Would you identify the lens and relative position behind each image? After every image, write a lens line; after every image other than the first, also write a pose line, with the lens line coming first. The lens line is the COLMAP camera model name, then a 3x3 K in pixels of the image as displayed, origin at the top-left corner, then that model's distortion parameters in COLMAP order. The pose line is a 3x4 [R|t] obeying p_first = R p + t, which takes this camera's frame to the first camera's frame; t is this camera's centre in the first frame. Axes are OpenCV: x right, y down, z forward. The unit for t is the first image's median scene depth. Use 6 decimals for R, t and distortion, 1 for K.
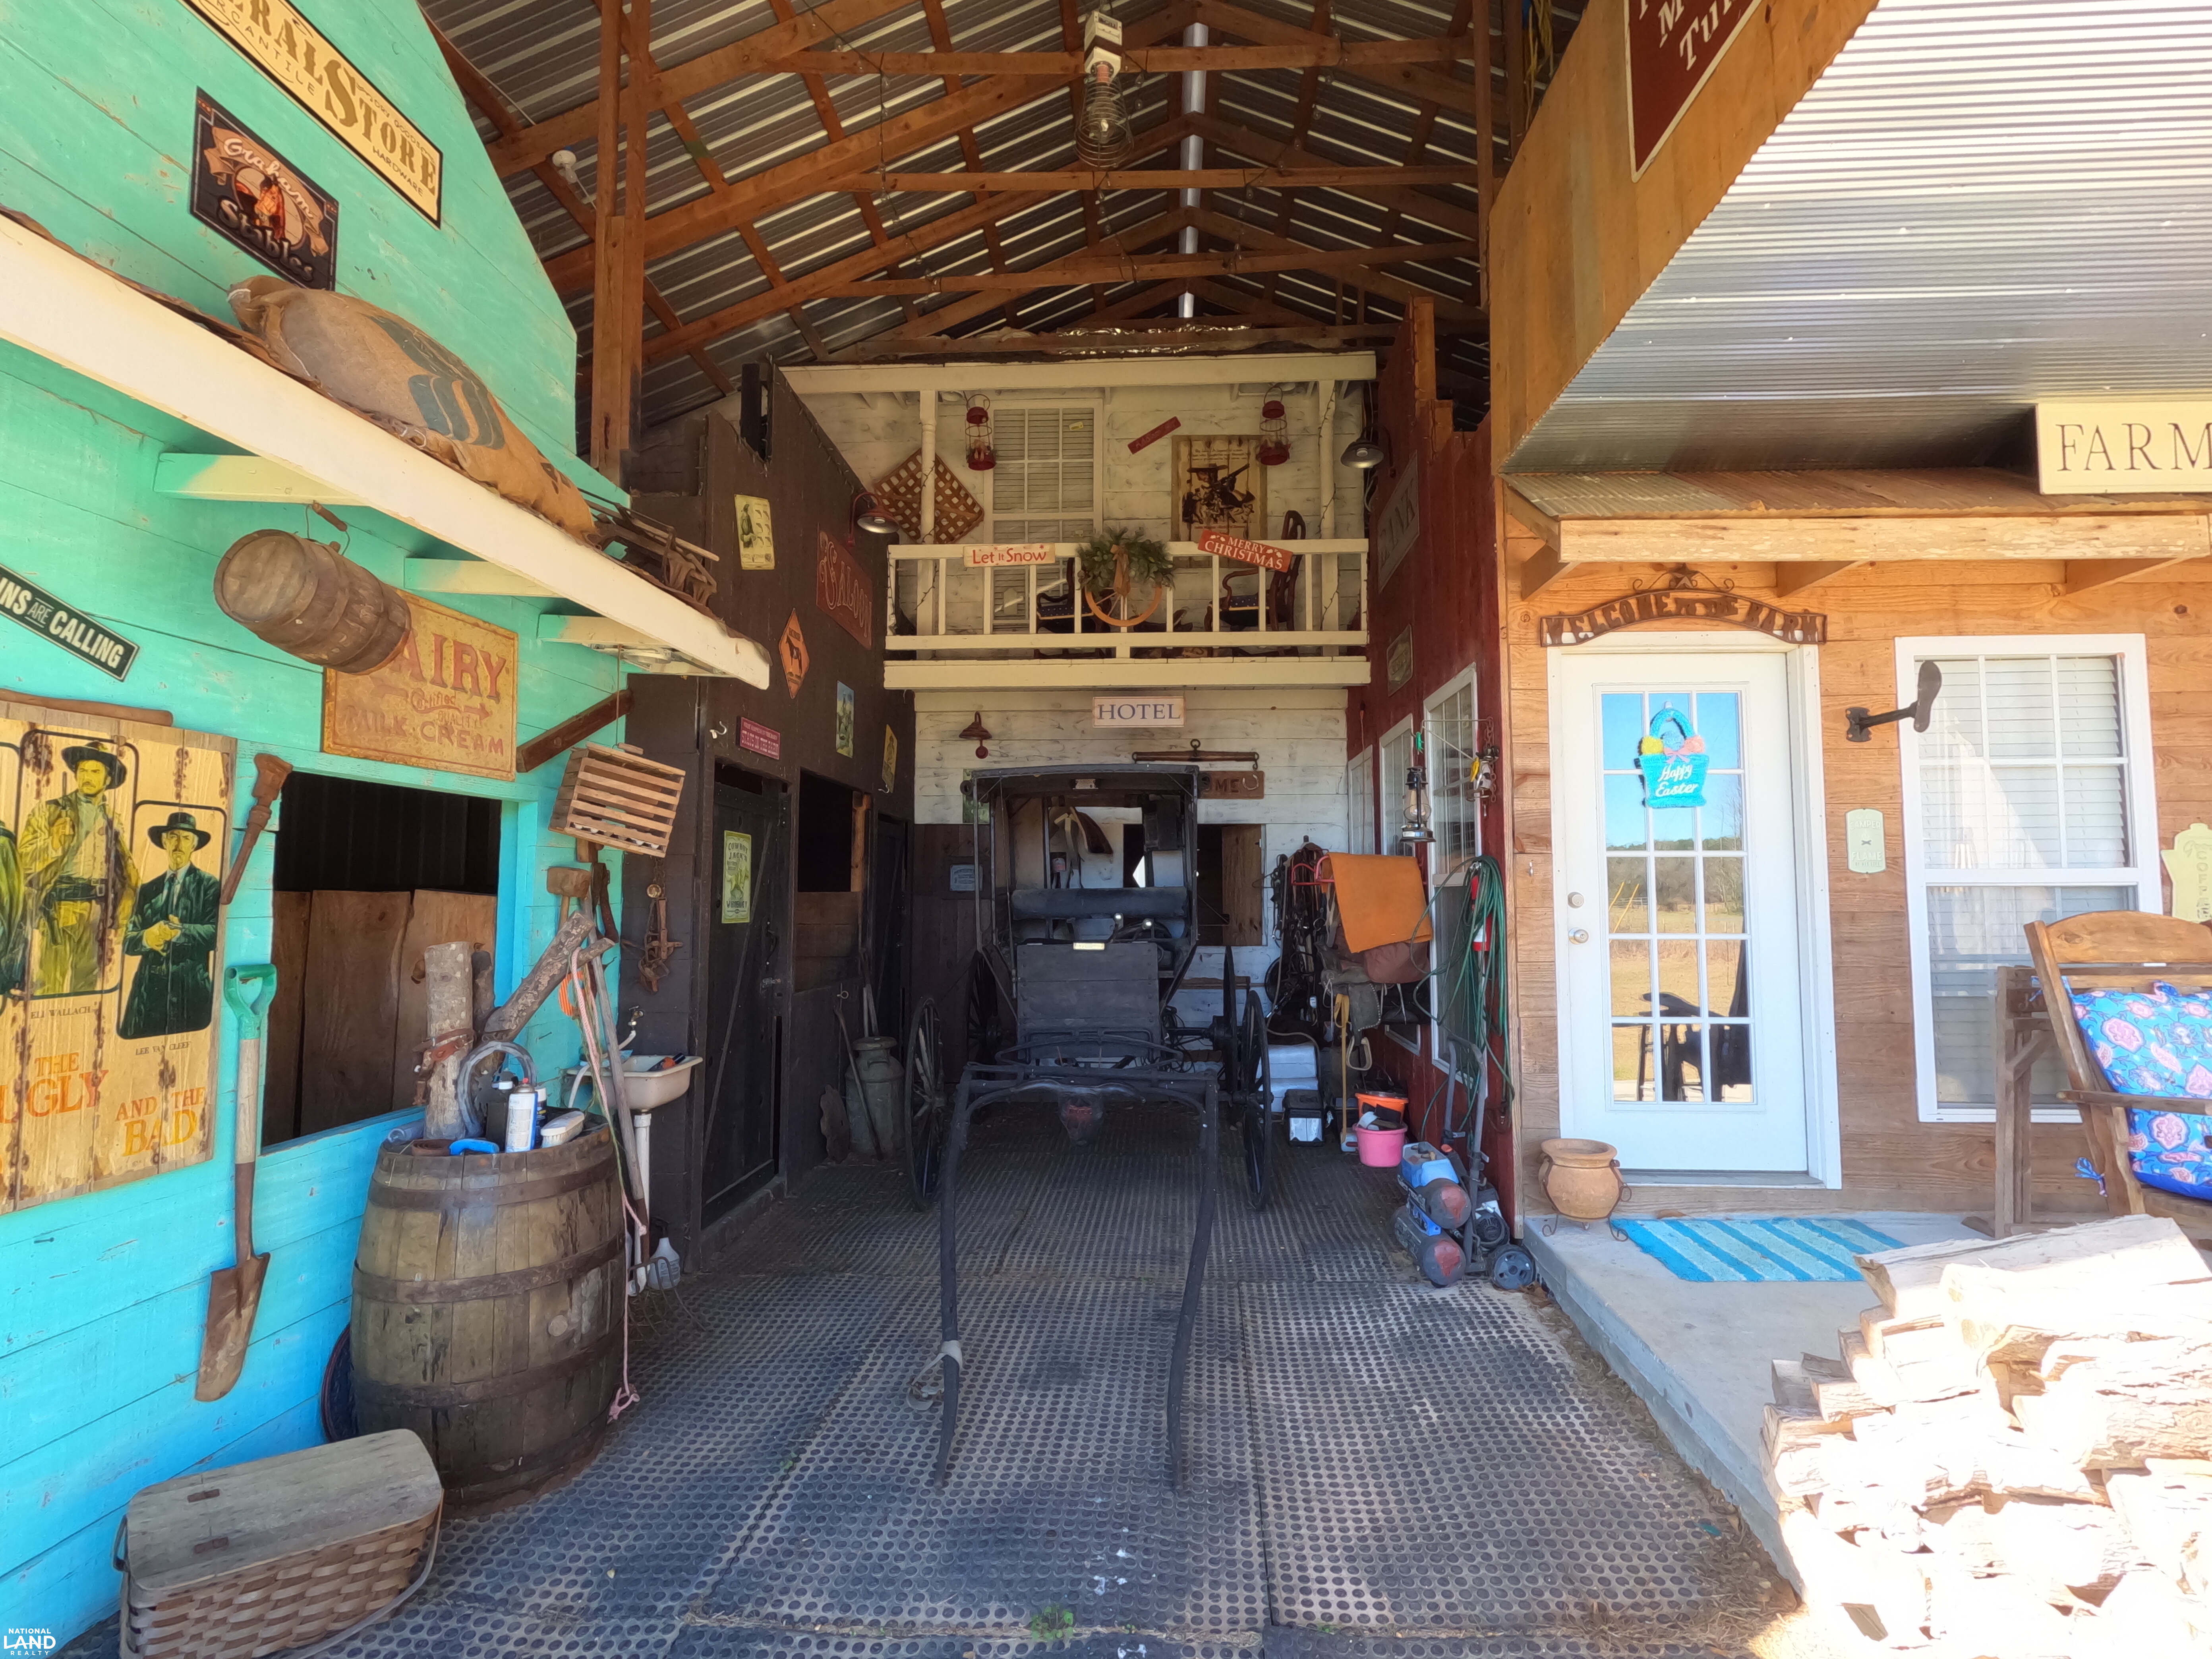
lens RADIAL K [[1055.3, 0, 1108.4], [0, 1055.3, 830.9], [0, 0, 1]] dist [-0.000201, 0.000351]
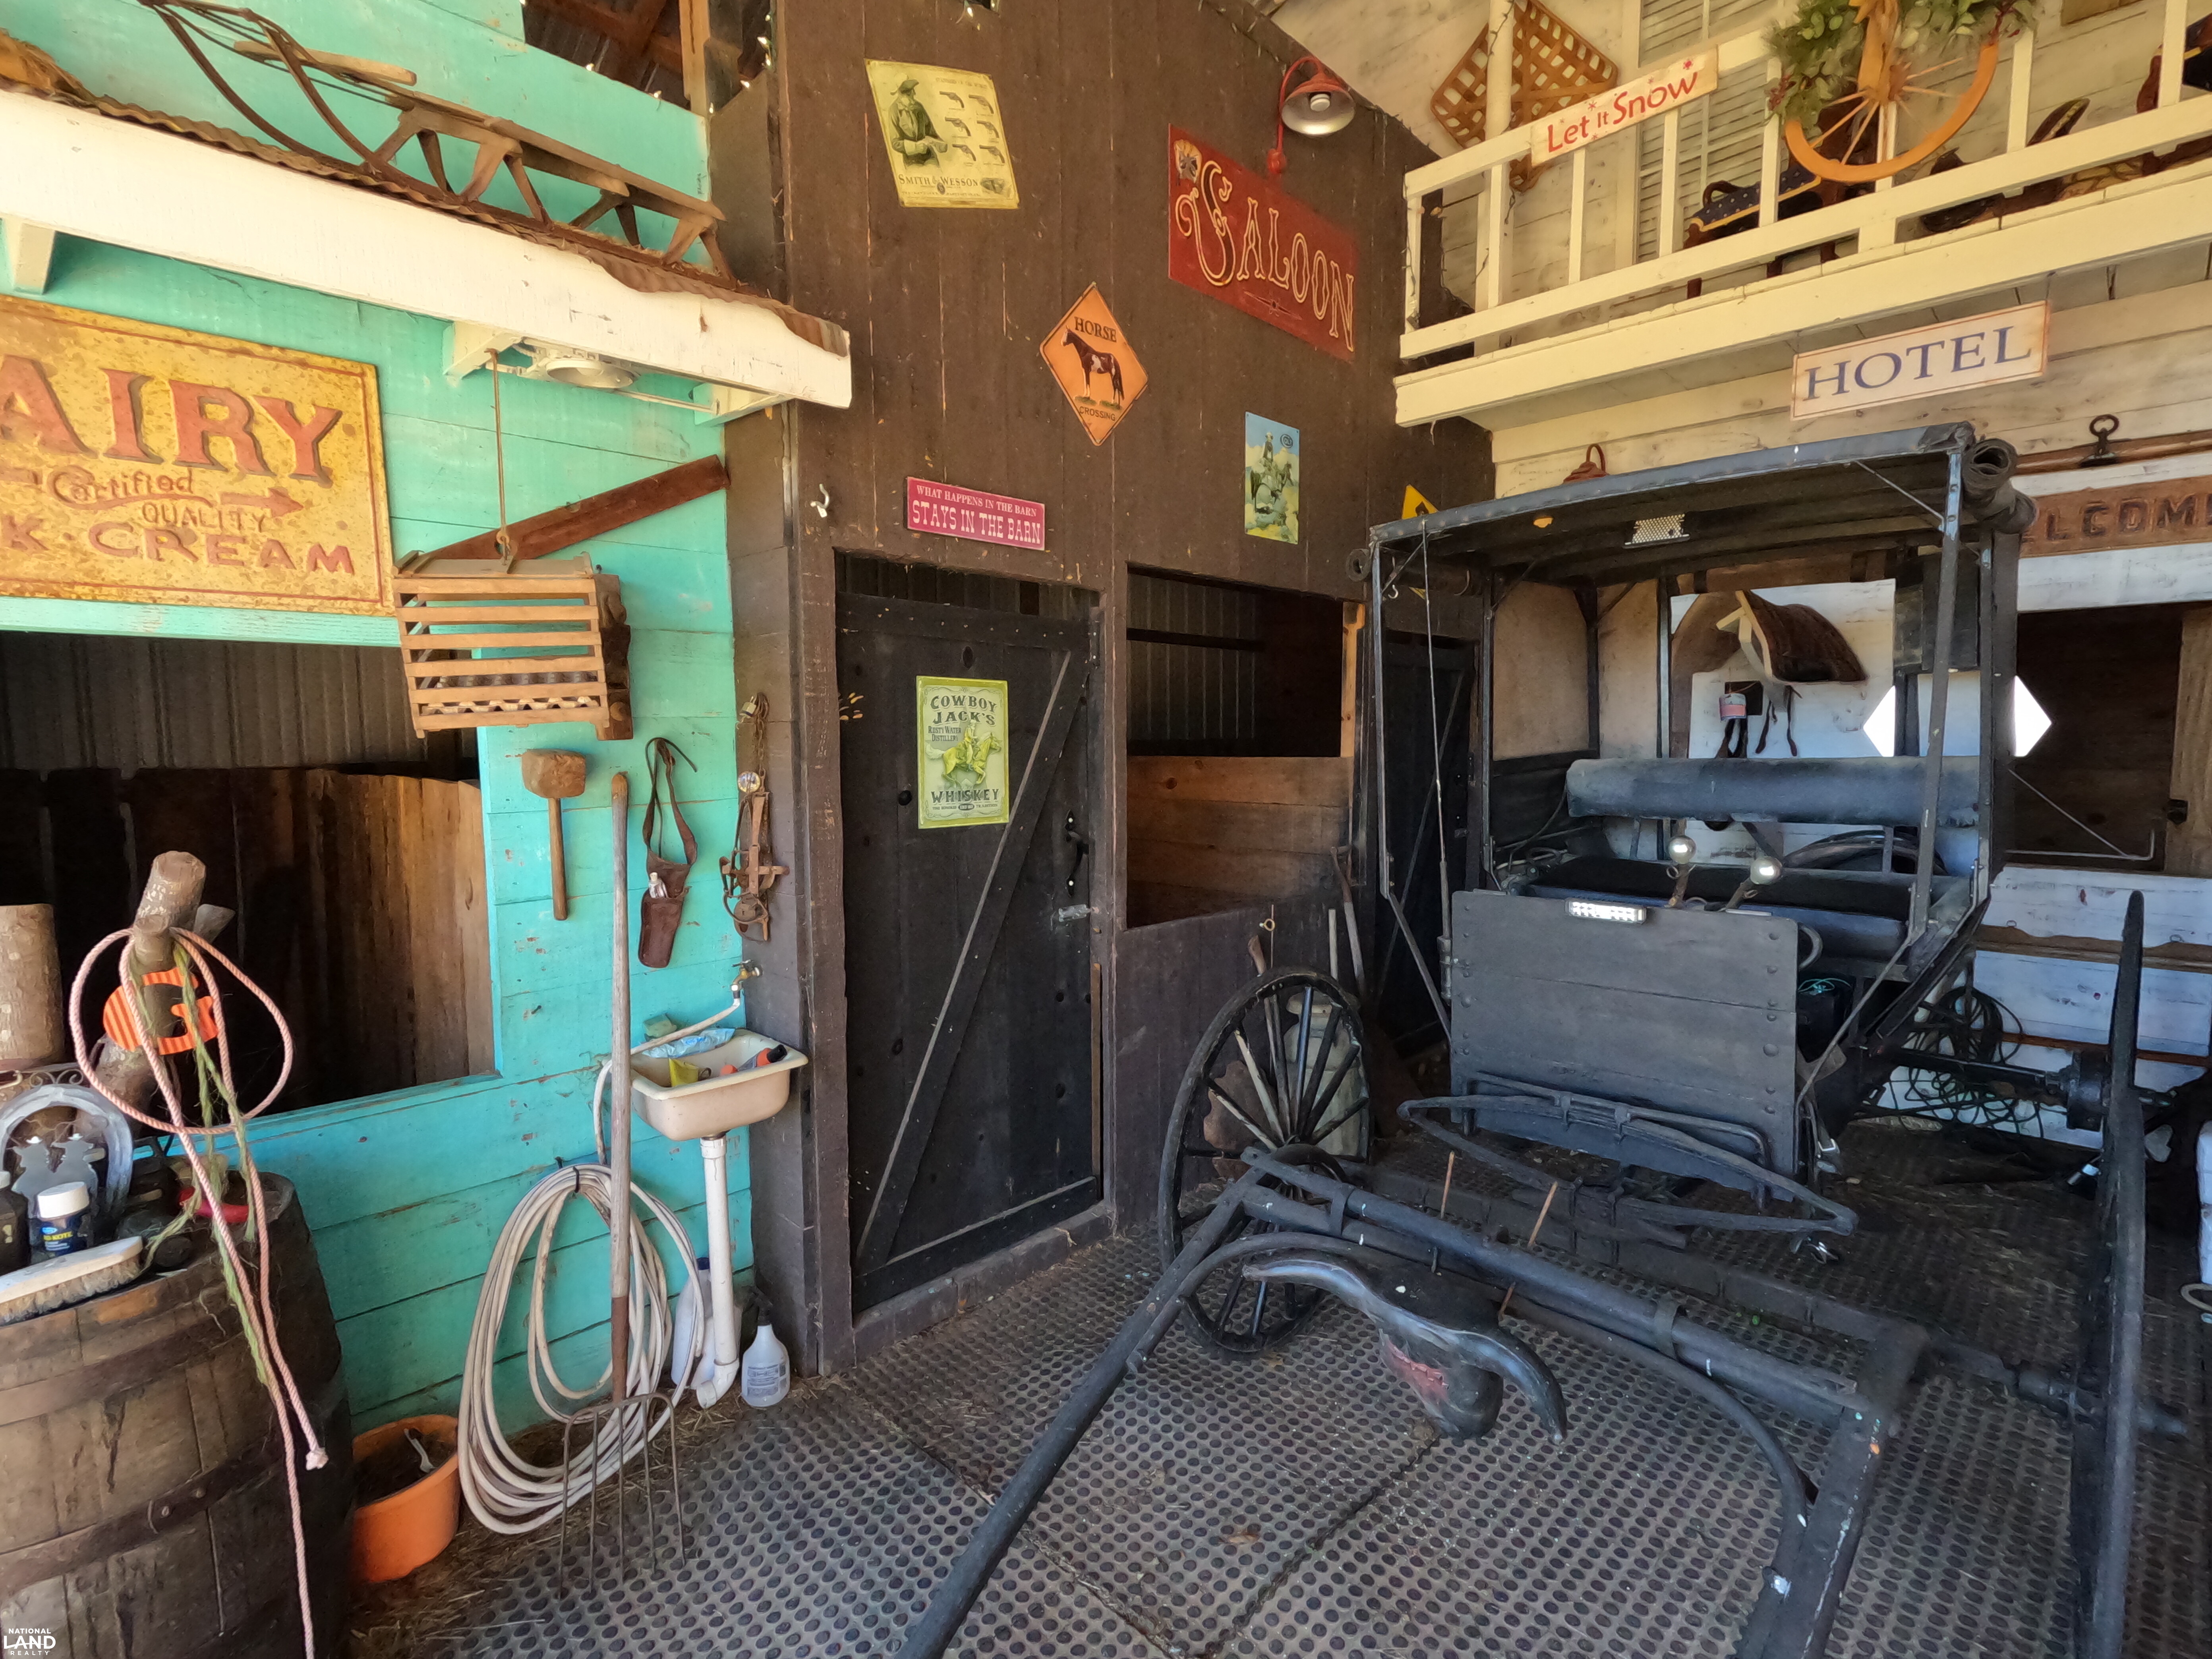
lens RADIAL K [[1054.7, 0, 1103.0], [0, 1054.7, 830.0], [0, 0, 1]] dist [0.001895, 0.000200]
pose [[0.743860, 0.053716, -0.666173, 0.165276], [0.048512, 0.989796, 0.133980, 0.014426], [0.666572, -0.131979, 0.733664, 0.817298]]
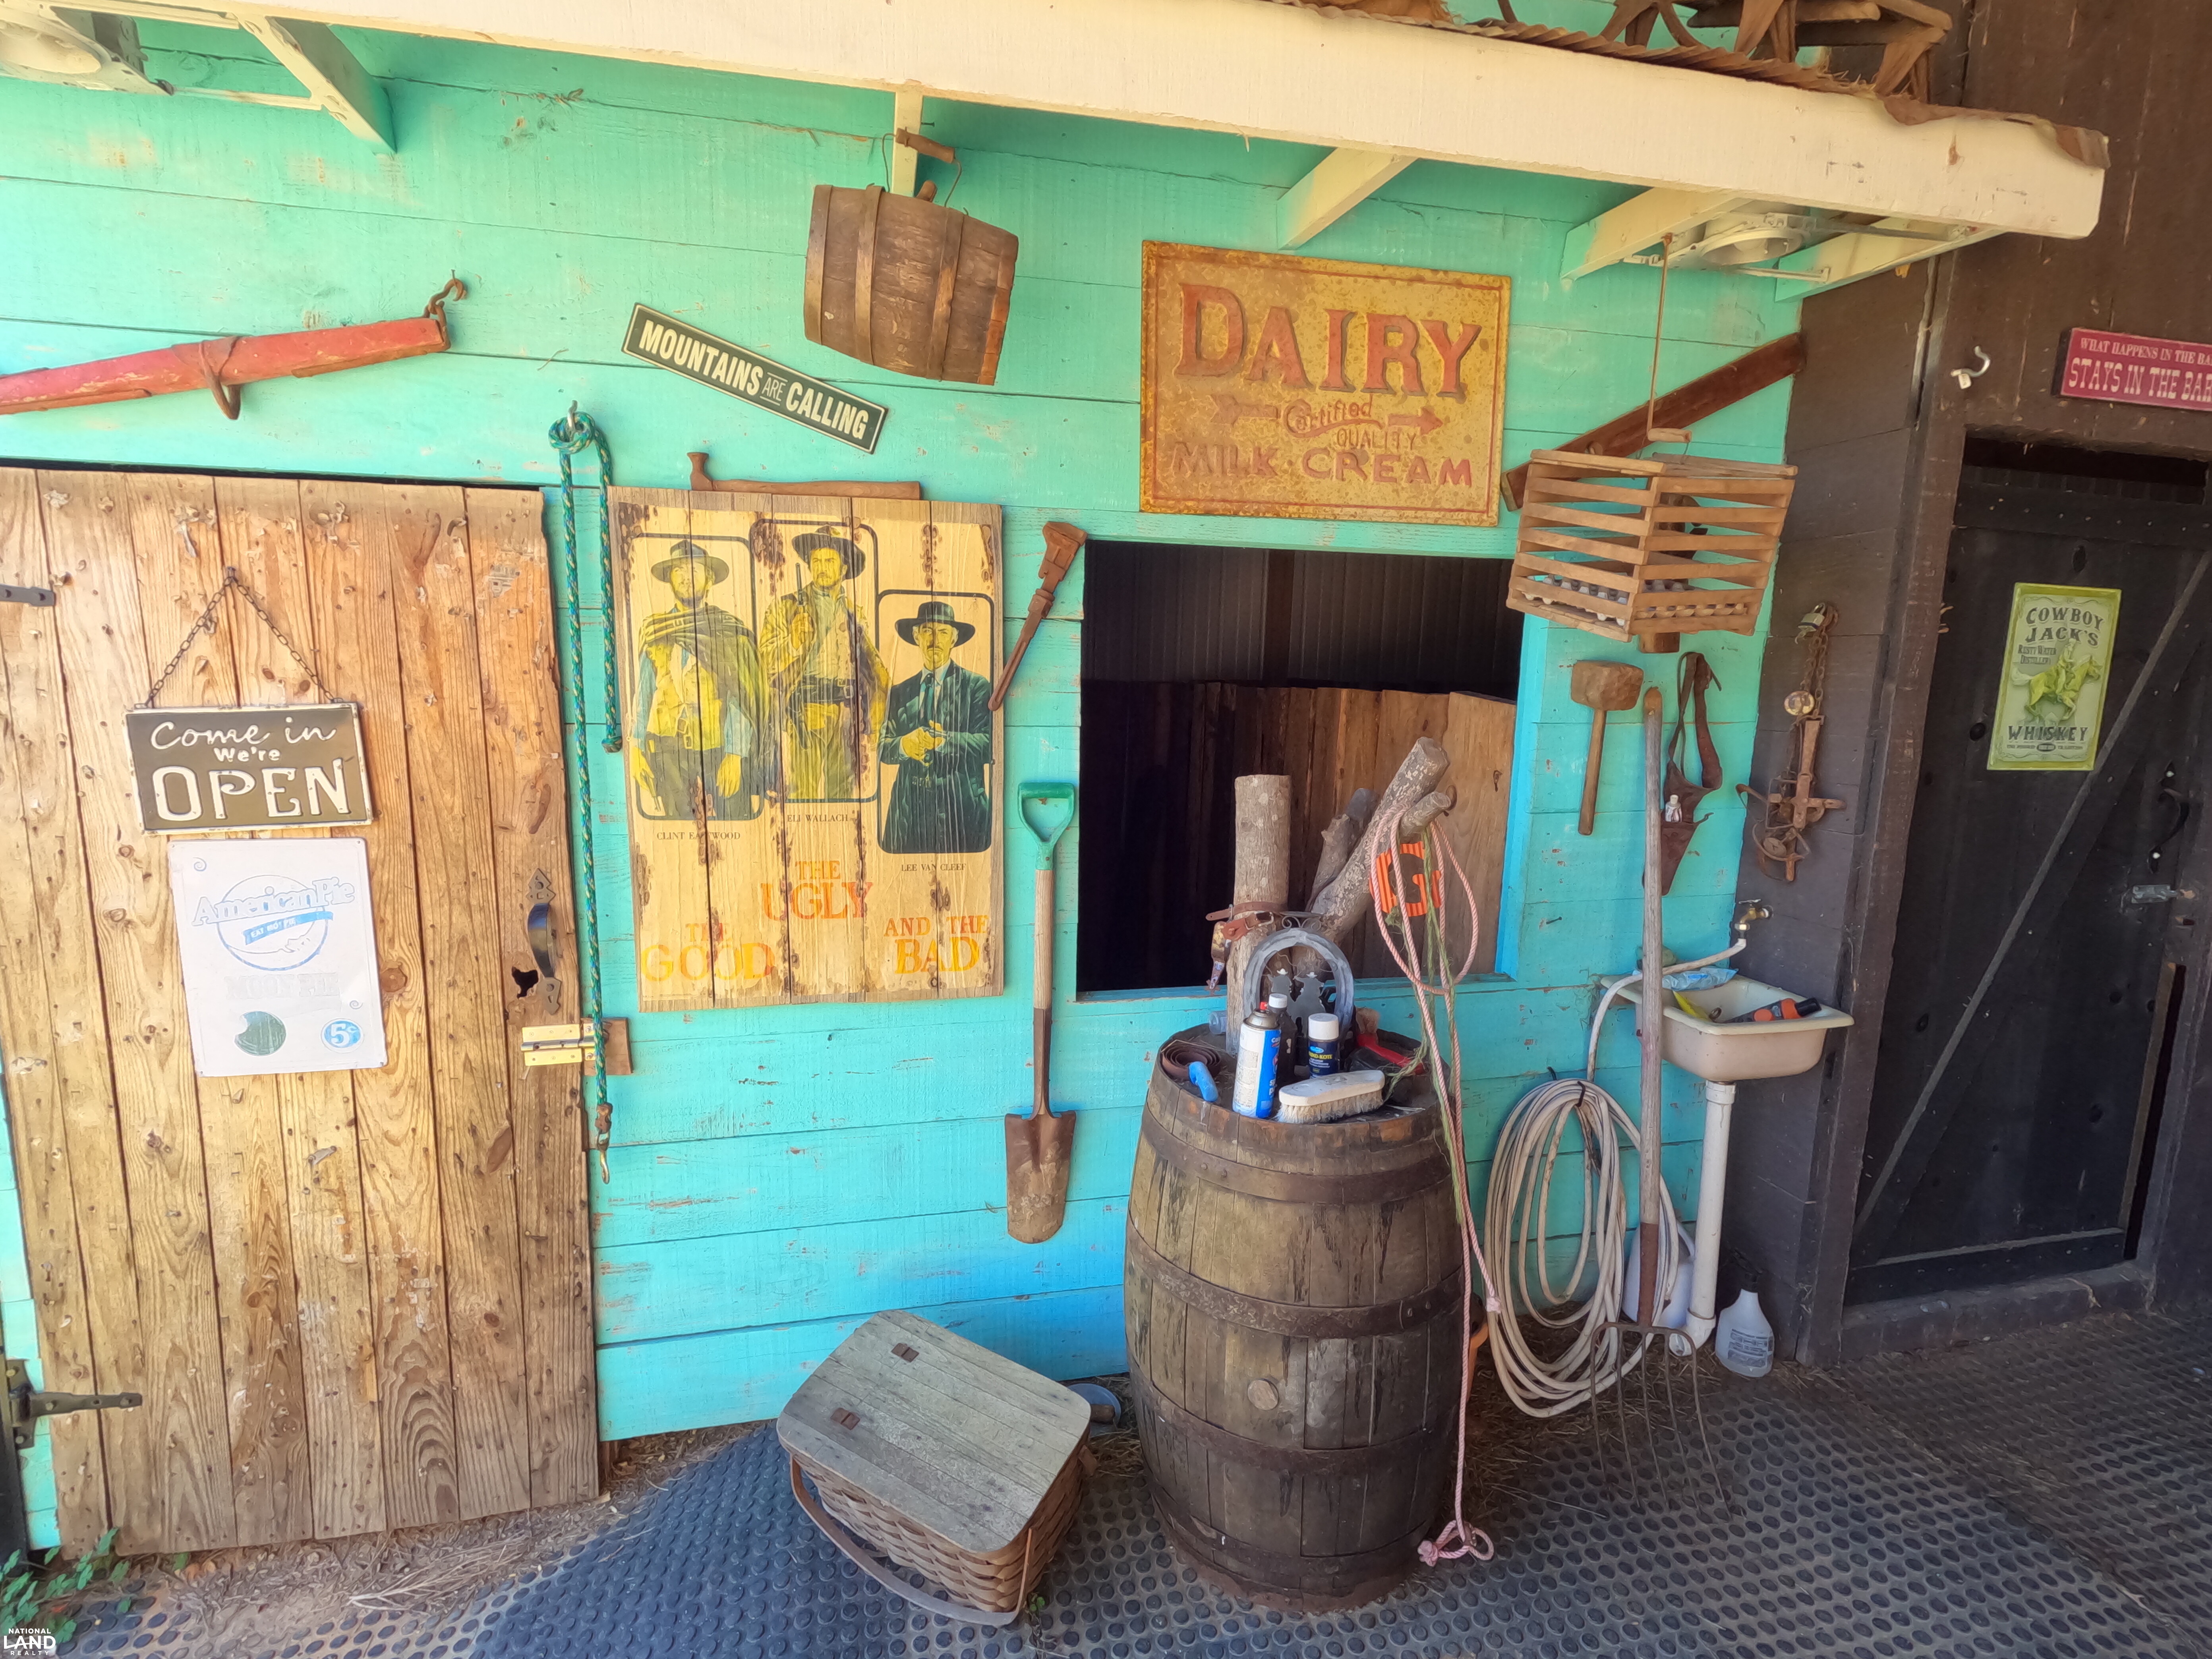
lens RADIAL K [[1054.7, 0, 1103.0], [0, 1054.7, 830.0], [0, 0, 1]] dist [0.001895, 0.000200]
pose [[0.283908, 0.146793, -0.947548, 0.001808], [0.039796, 0.985556, 0.164605, 0.019971], [0.958025, -0.084441, 0.273966, 0.589577]]
